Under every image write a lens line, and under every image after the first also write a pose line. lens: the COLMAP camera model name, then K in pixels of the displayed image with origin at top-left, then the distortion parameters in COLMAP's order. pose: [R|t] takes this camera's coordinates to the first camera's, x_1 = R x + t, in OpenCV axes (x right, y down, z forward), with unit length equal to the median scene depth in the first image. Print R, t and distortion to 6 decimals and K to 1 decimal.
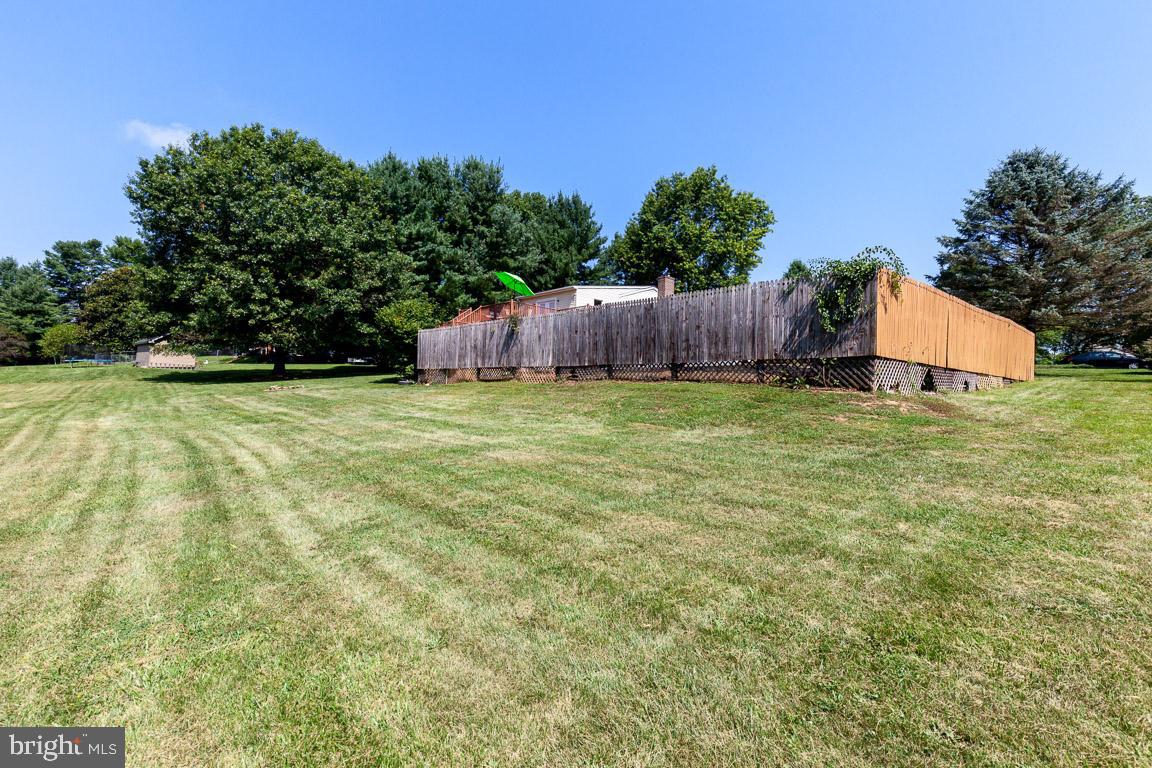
lens RADIAL K [[523.7, 0, 576.3], [0, 523.7, 382.4], [0, 0, 1]] dist [0.006693, -0.001052]
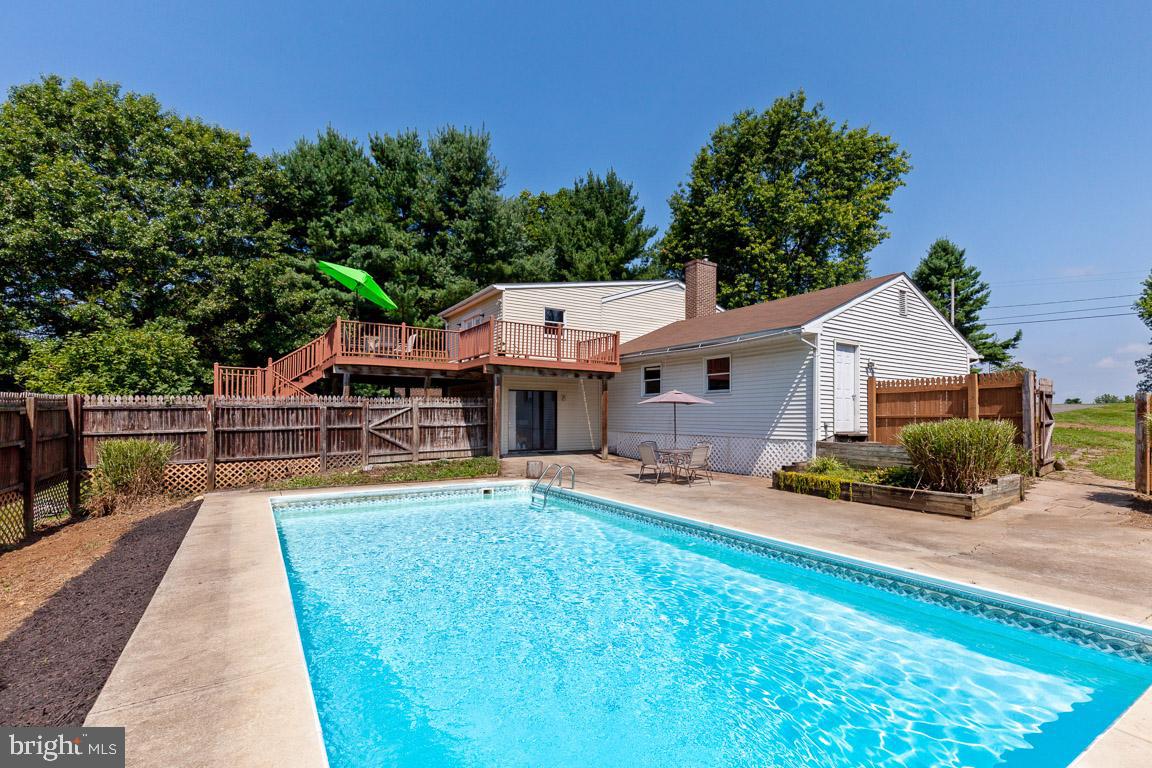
lens RADIAL K [[523.7, 0, 582.9], [0, 523.7, 408.0], [0, 0, 1]] dist [0.006693, -0.001052]
pose [[0.981157, -0.026547, -0.191379, 0.115284], [0.028499, 0.999566, 0.007457, -0.039734], [0.191098, -0.012770, 0.981488, 0.318490]]
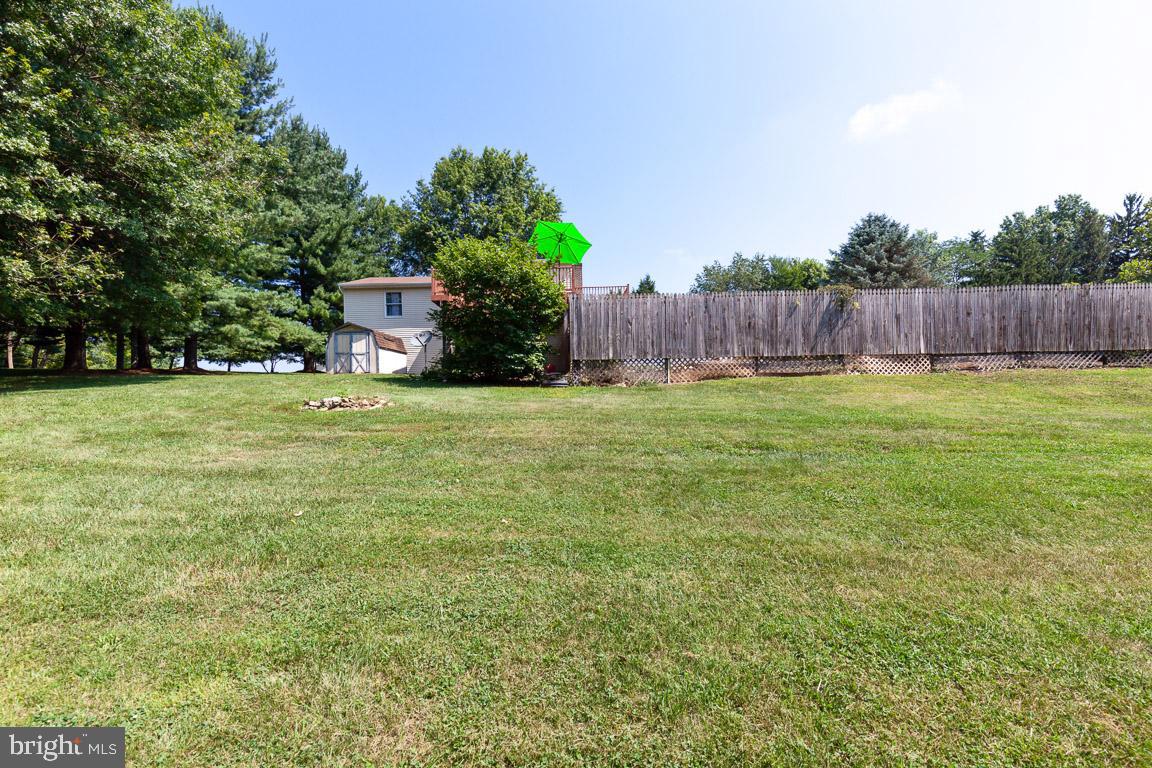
lens RADIAL K [[523.7, 0, 576.4], [0, 523.7, 389.5], [0, 0, 1]] dist [0.006693, -0.001052]
pose [[0.707197, -0.021470, 0.706691, -1.171702], [0.020715, 0.999739, 0.009643, 0.007236], [-0.706713, 0.007819, 0.707457, 0.920728]]
